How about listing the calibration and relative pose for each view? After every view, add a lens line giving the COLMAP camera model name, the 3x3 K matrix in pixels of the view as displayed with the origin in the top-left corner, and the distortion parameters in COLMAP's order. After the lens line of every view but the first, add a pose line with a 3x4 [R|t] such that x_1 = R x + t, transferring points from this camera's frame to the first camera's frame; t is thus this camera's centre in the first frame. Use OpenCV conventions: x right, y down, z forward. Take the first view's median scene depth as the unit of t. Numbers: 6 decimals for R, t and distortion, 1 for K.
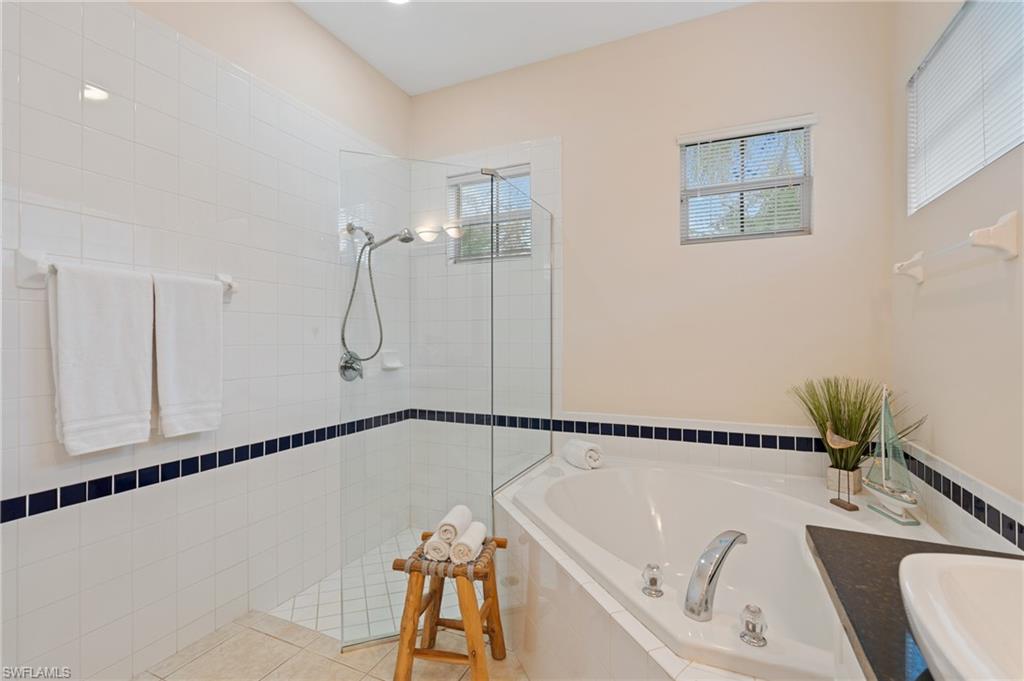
lens RADIAL K [[460.7, 0, 509.8], [0, 460.7, 346.7], [0, 0, 1]] dist [-0.008240, 0.001847]
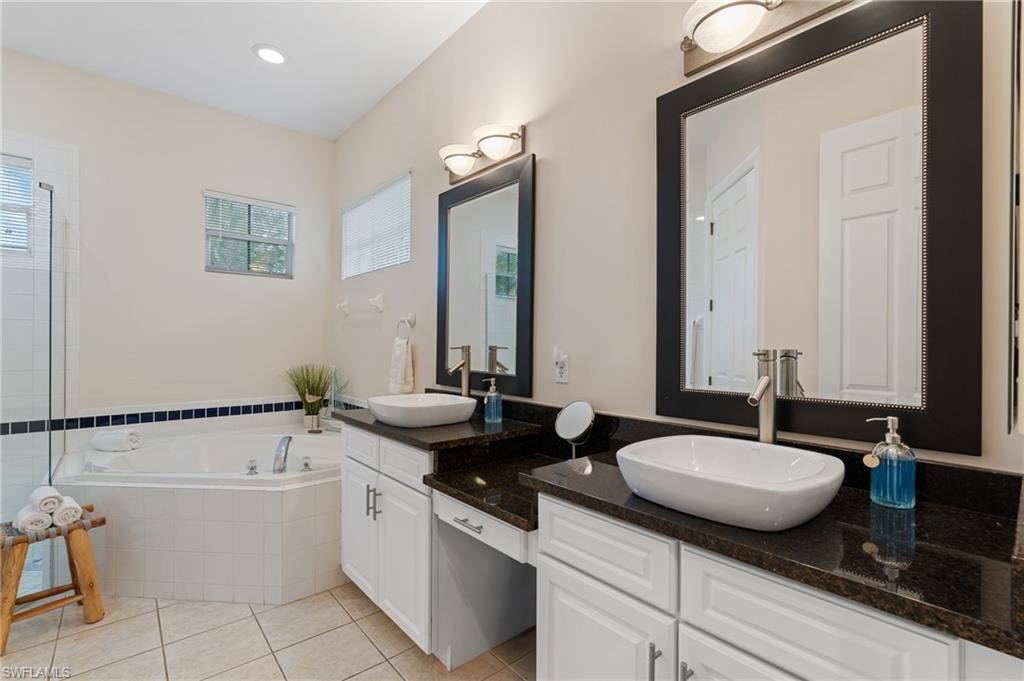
lens RADIAL K [[460.7, 0, 511.3], [0, 460.7, 345.0], [0, 0, 1]] dist [-0.008240, 0.001847]
pose [[0.419063, 0.004841, 0.907944, -0.573883], [0.009043, 0.999914, -0.009505, 0.017903], [-0.907912, 0.012194, 0.418983, -0.456282]]
